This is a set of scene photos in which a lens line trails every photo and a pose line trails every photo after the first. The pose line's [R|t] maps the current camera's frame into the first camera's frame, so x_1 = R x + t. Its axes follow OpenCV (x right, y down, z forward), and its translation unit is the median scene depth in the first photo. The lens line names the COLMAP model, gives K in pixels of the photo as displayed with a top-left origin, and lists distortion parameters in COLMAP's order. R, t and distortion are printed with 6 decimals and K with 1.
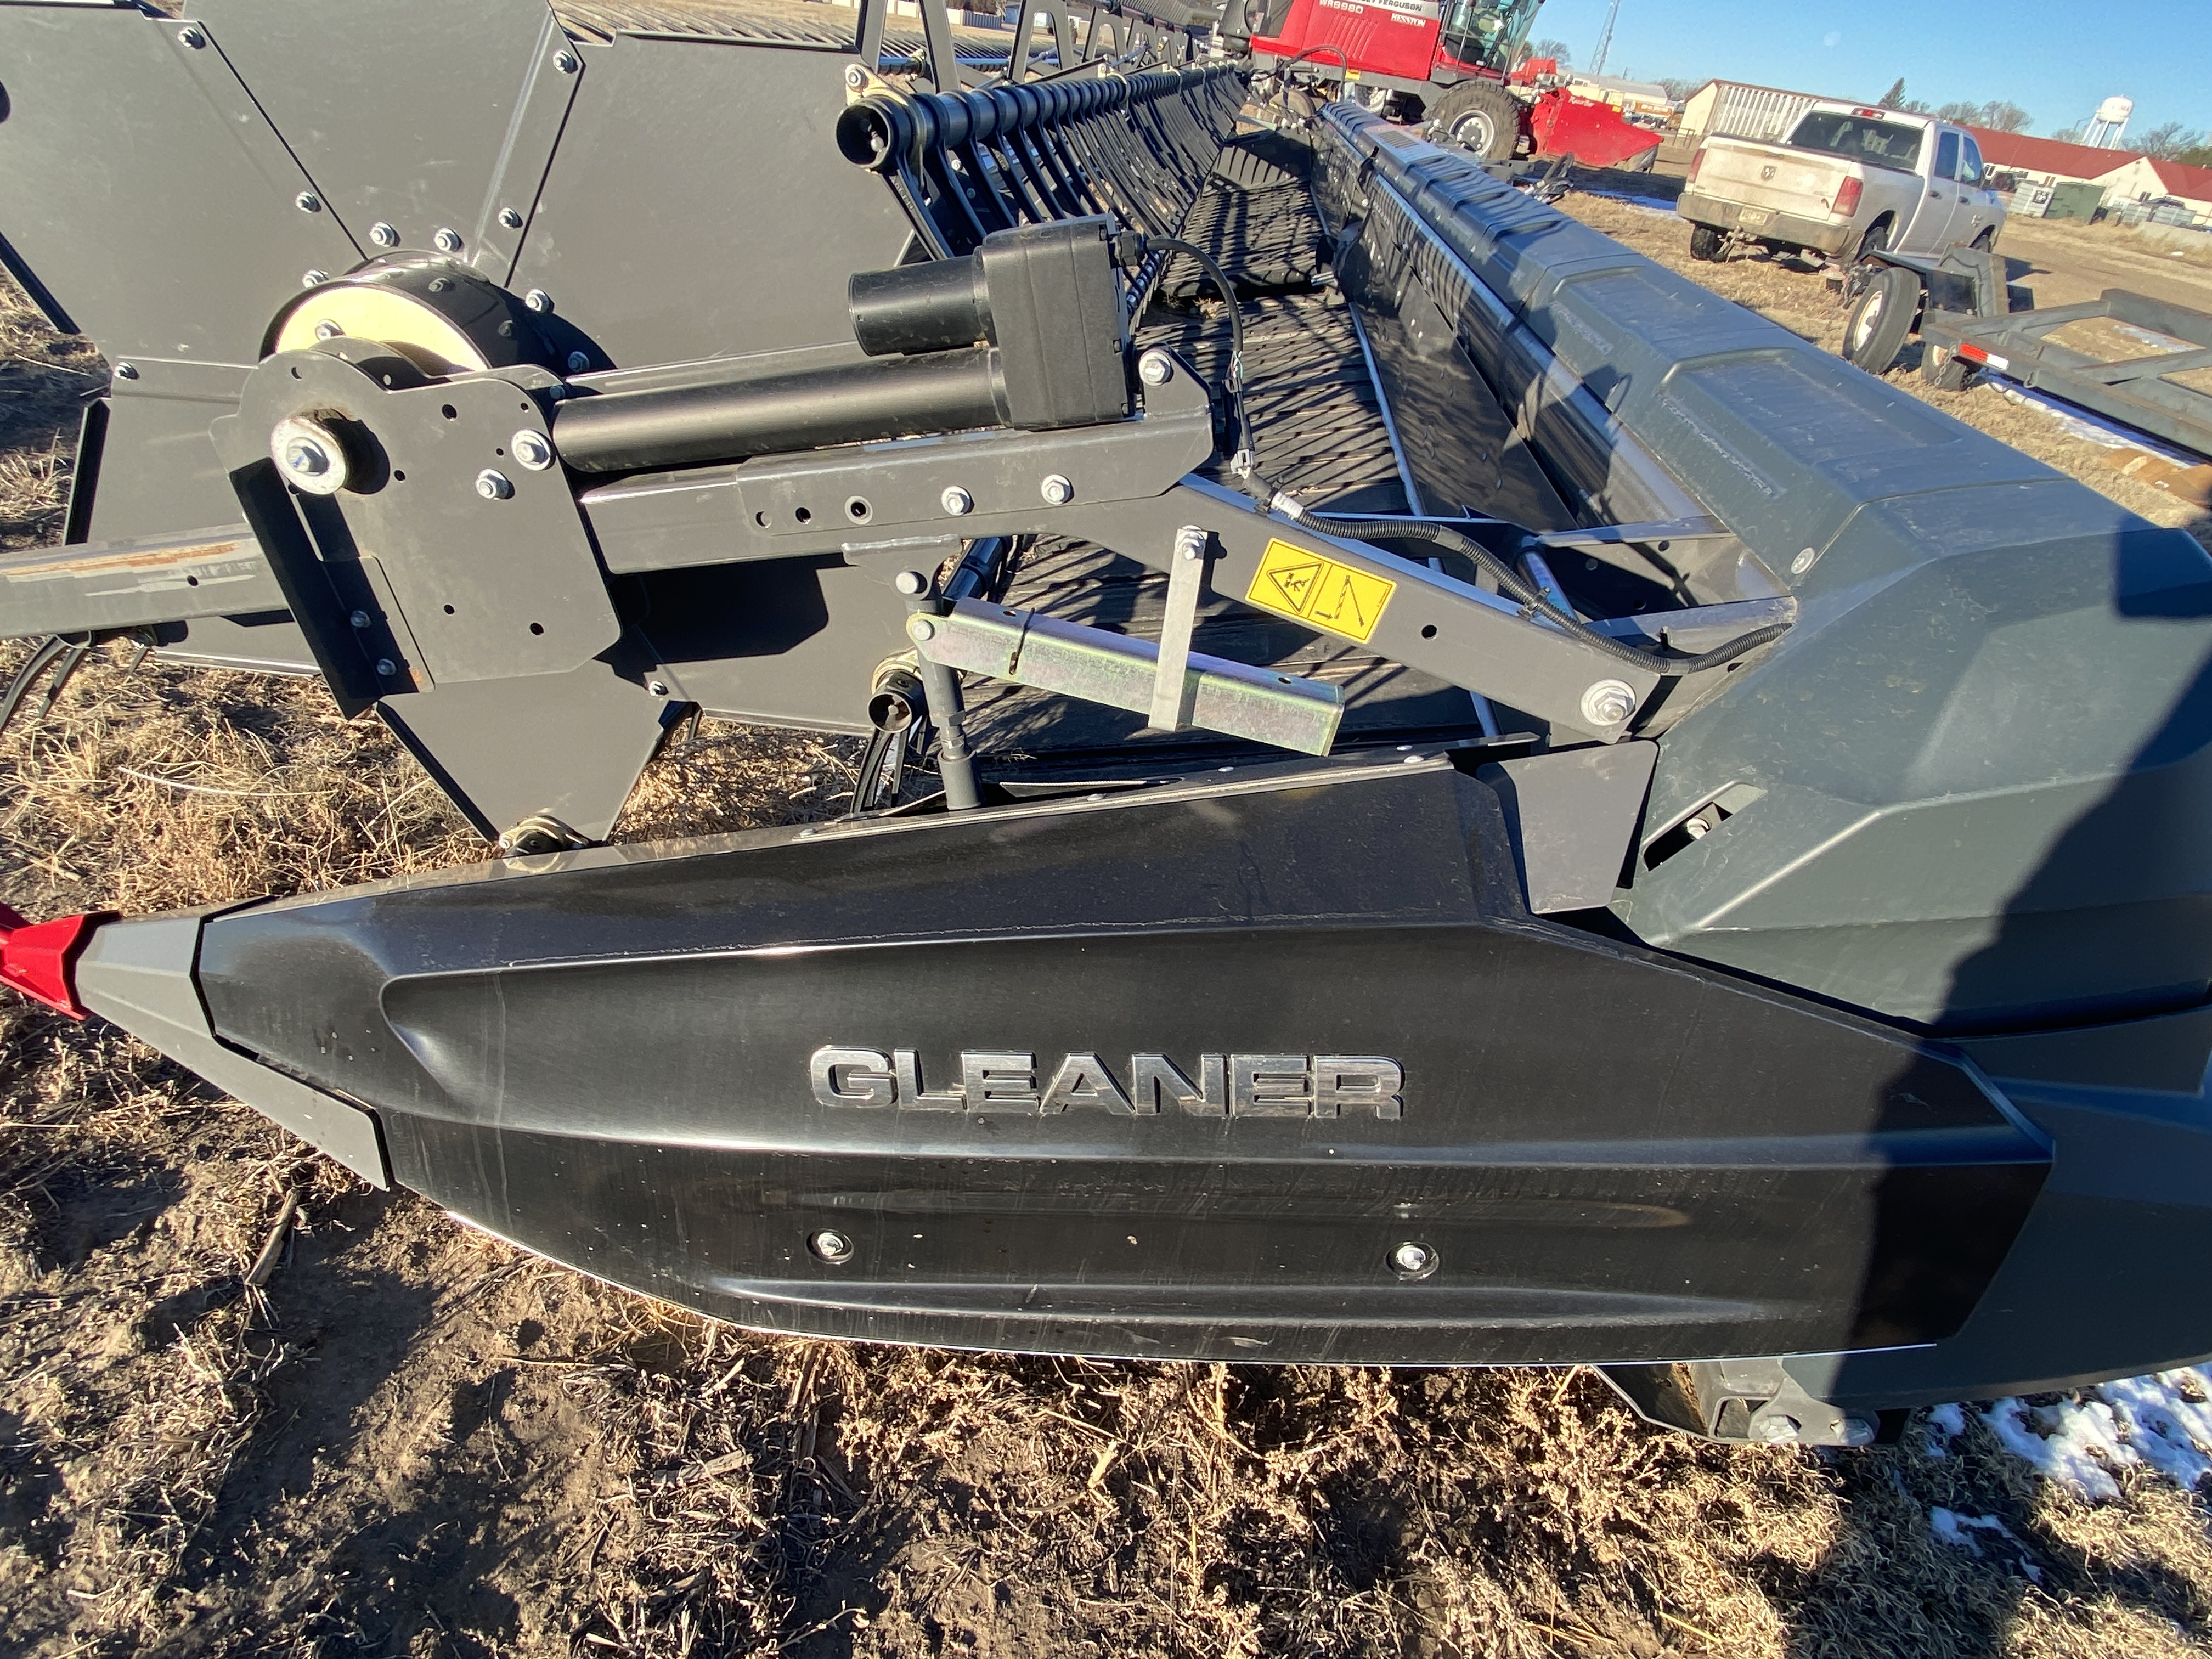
lens RADIAL K [[1246.3, 0, 1087.9], [0, 1246.3, 842.0], [0, 0, 1]] dist [0.001949, -0.009349]
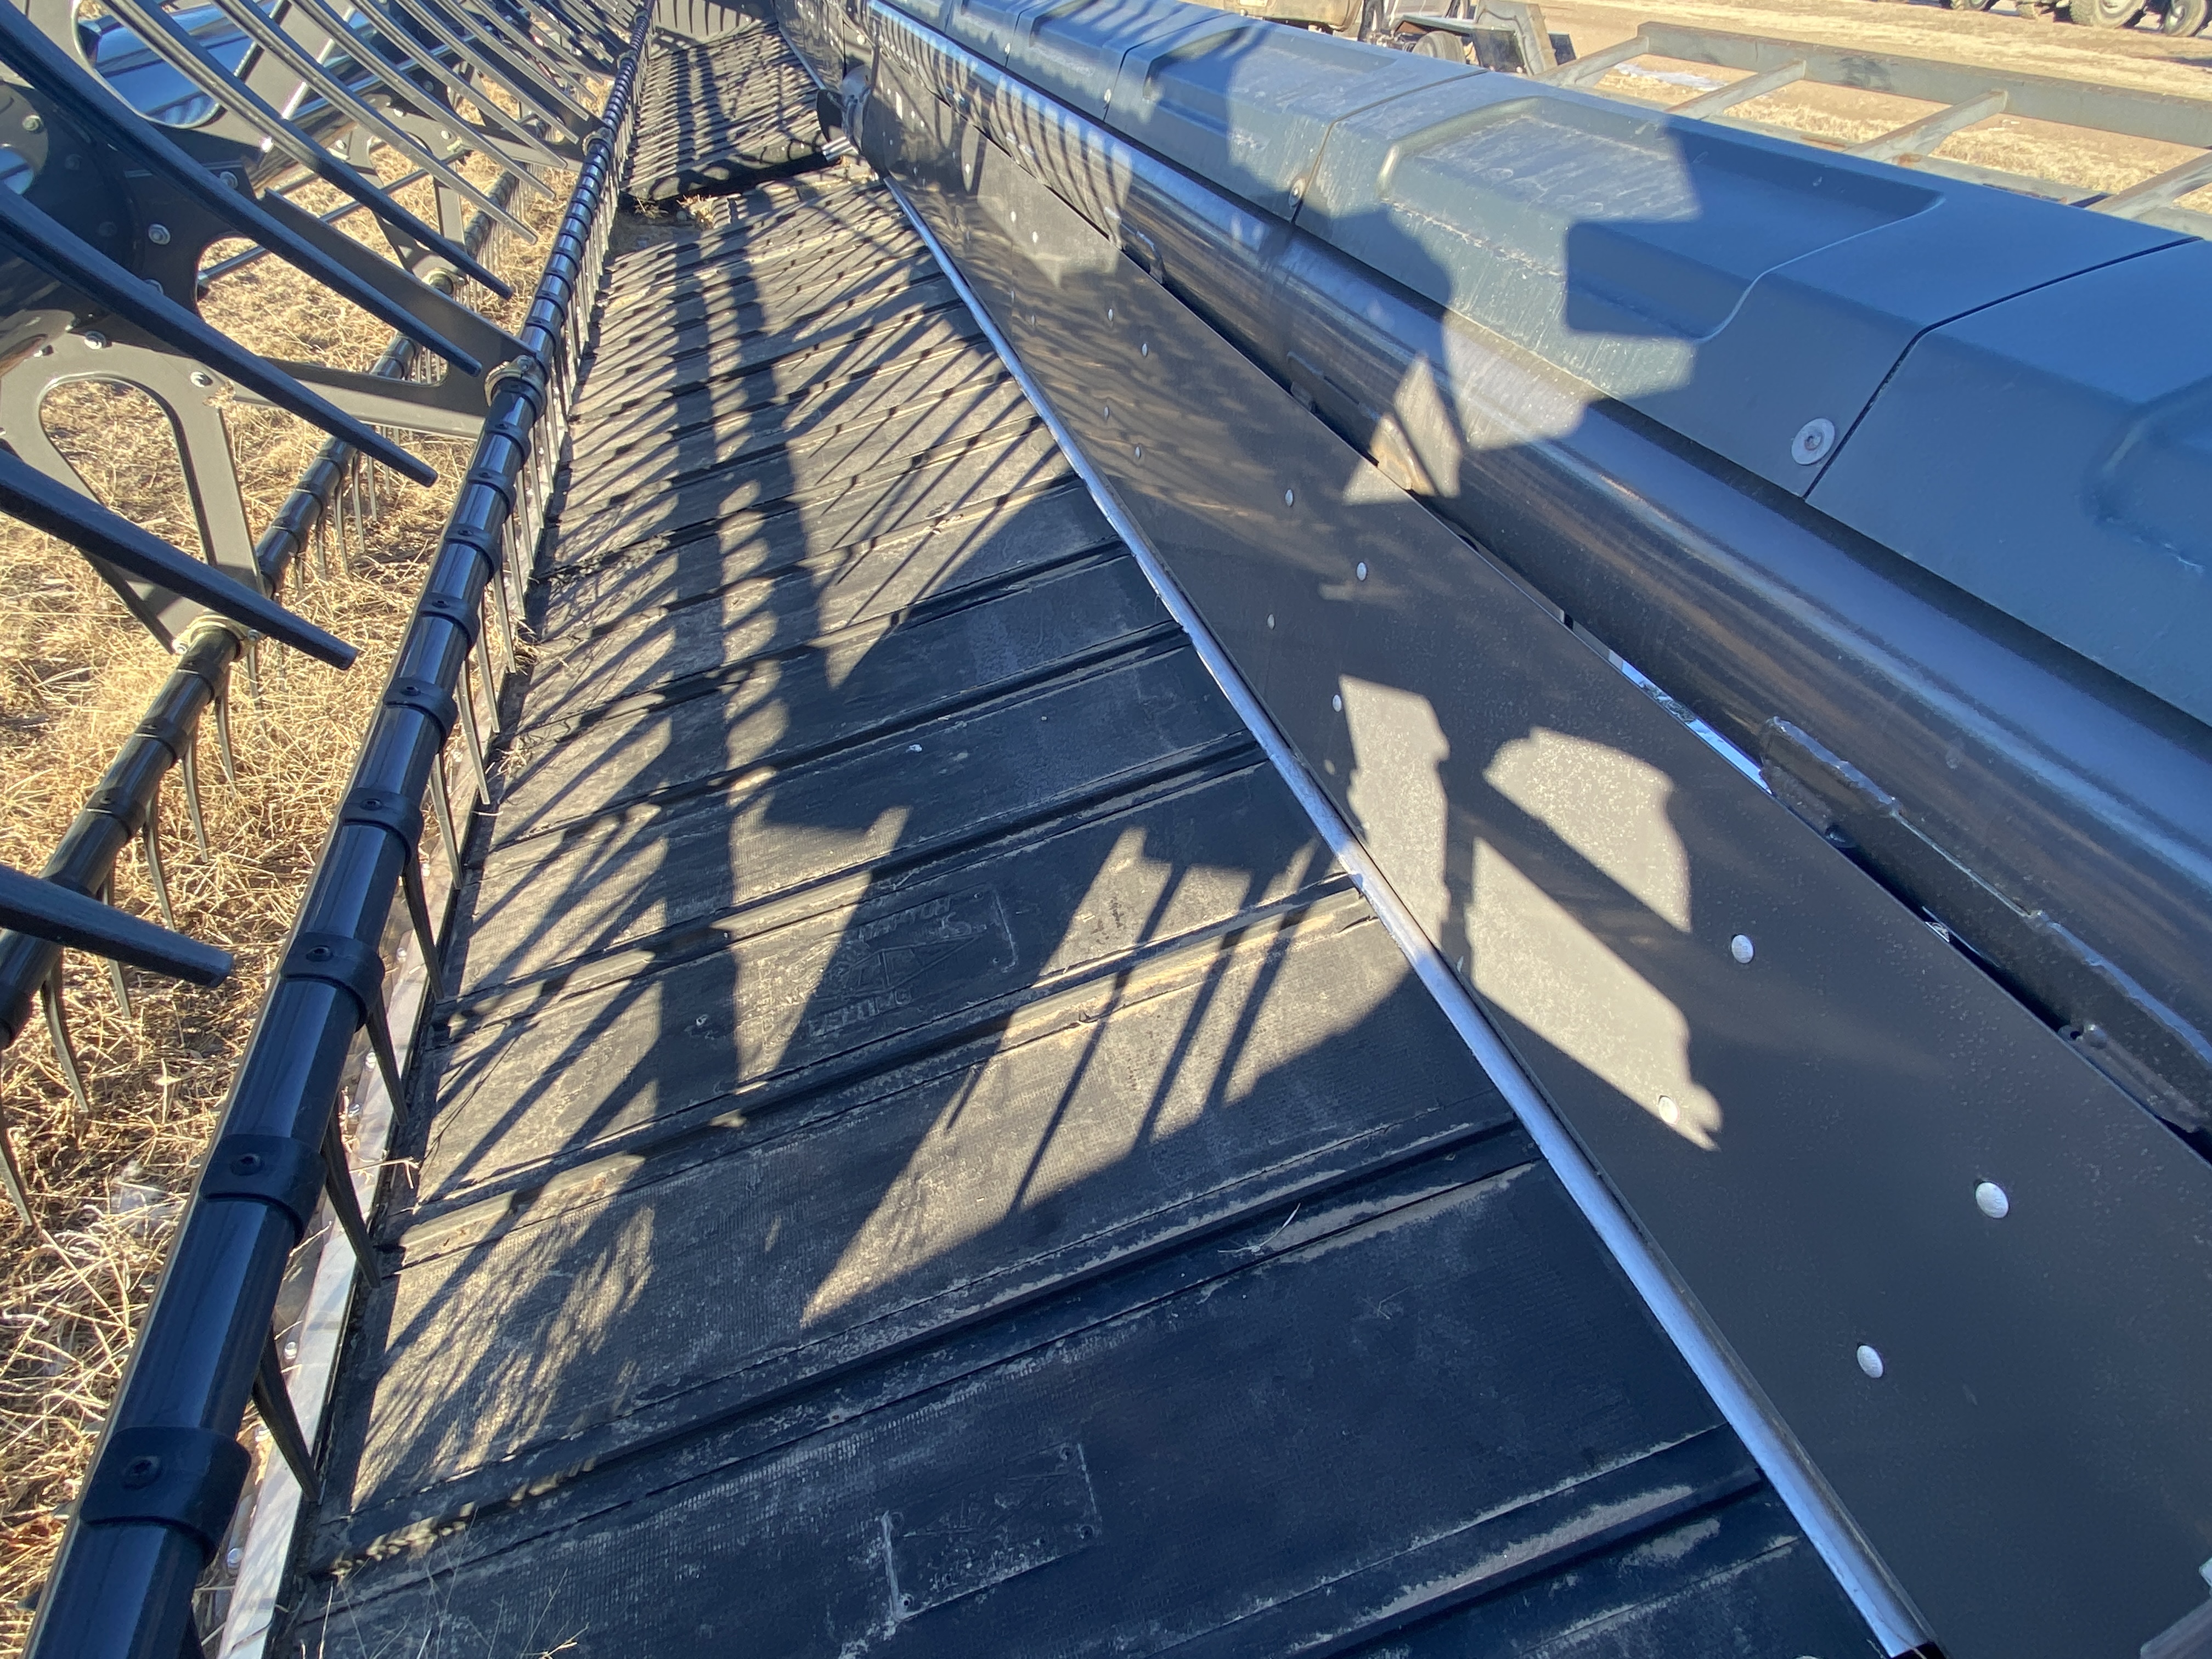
lens RADIAL K [[1246.3, 0, 1118.3], [0, 1246.3, 828.5], [0, 0, 1]] dist [0.001949, -0.009349]
pose [[0.919980, -0.298030, 0.254586, 0.029455], [0.273652, 0.953381, 0.127194, -0.111207], [-0.280626, -0.047348, 0.958649, 0.210874]]
